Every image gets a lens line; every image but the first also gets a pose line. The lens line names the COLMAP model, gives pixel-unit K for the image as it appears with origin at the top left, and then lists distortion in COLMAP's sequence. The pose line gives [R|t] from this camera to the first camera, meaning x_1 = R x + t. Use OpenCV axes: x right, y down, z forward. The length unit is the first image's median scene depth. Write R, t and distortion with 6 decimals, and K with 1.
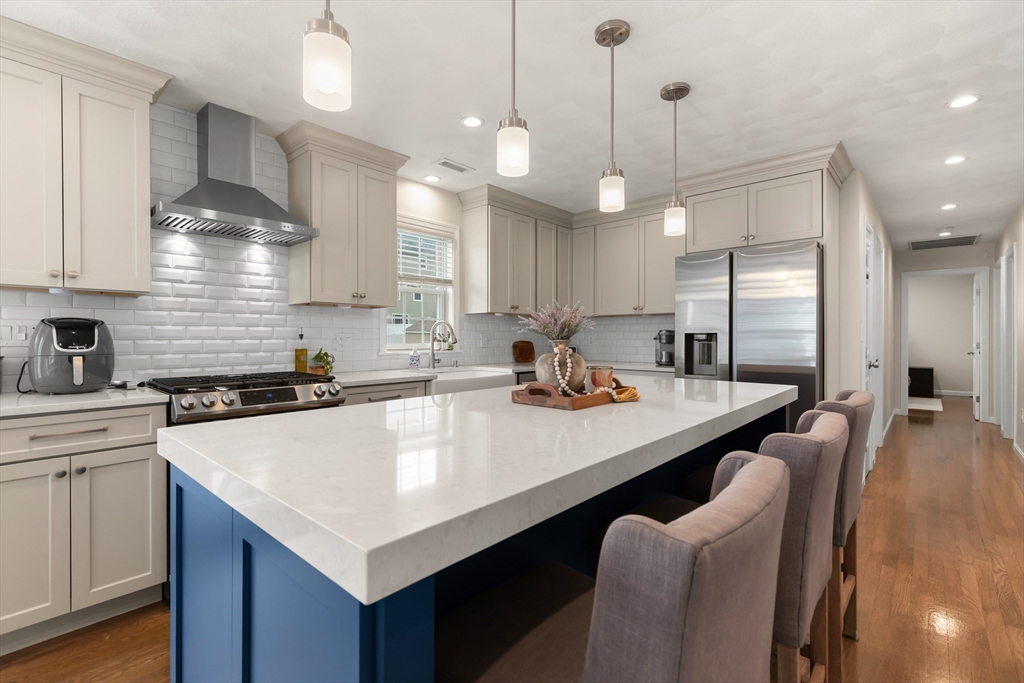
lens RADIAL K [[464.8, 0, 513.8], [0, 464.8, 341.1], [0, 0, 1]] dist [0.004806, -0.001625]
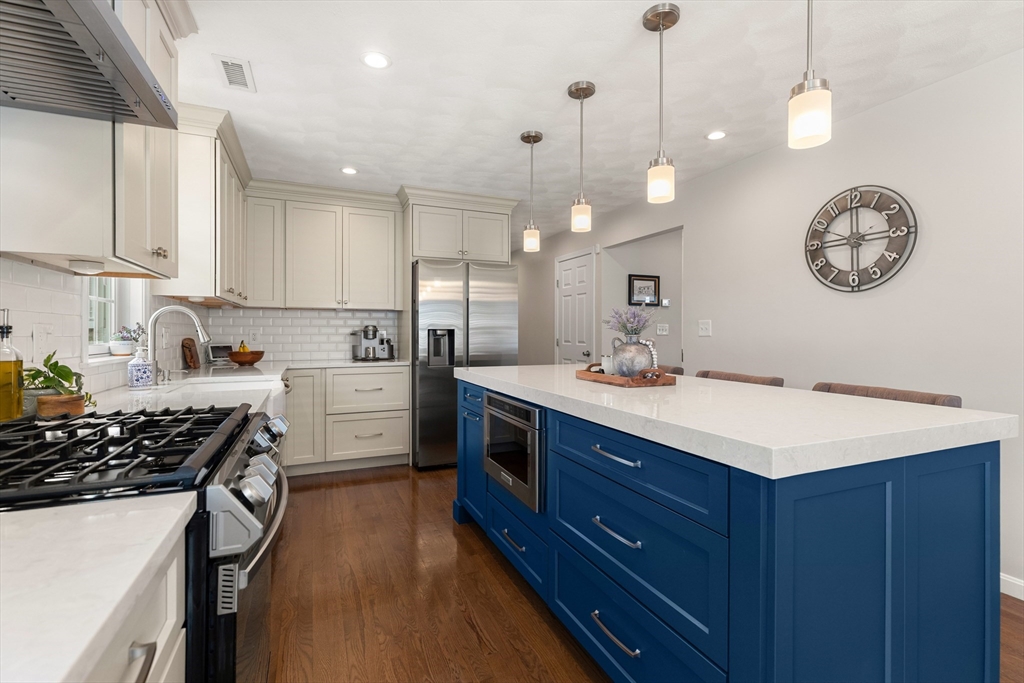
lens RADIAL K [[464.8, 0, 508.5], [0, 464.8, 334.1], [0, 0, 1]] dist [0.004806, -0.001625]
pose [[0.429713, -0.003689, 0.902958, -0.577578], [0.008411, 0.999965, 0.000082, -0.003120], [-0.902926, 0.007559, 0.429729, 0.363886]]
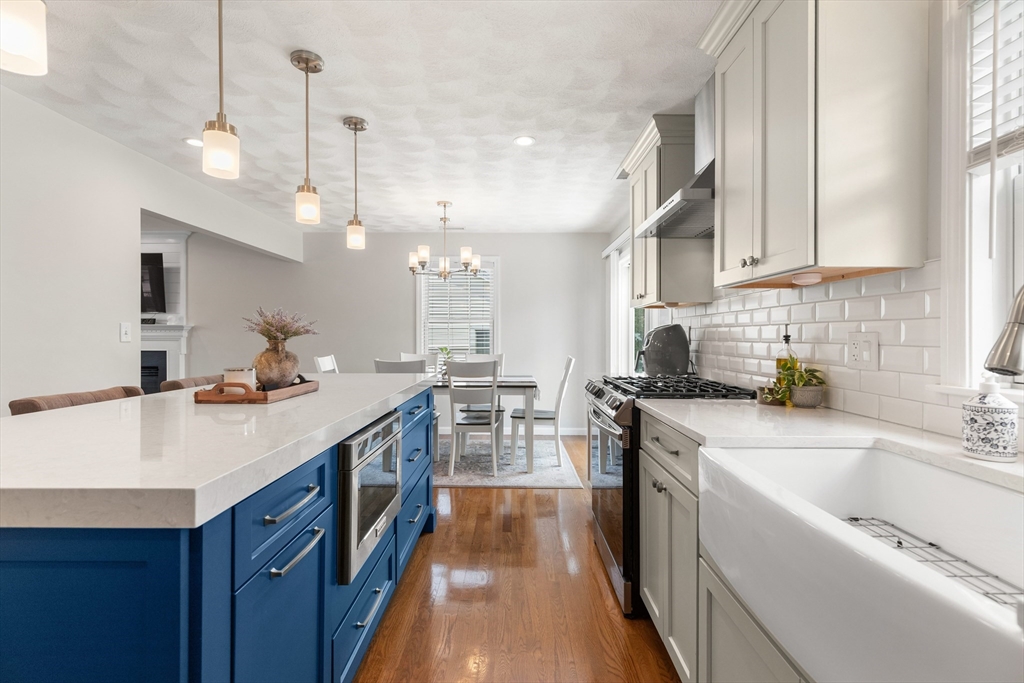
lens RADIAL K [[464.8, 0, 511.5], [0, 464.8, 342.5], [0, 0, 1]] dist [0.004806, -0.001625]
pose [[-0.744002, -0.001088, -0.668176, 0.069372], [-0.006324, 0.999965, 0.005414, -0.004673], [0.668147, 0.008253, -0.743983, 0.961062]]
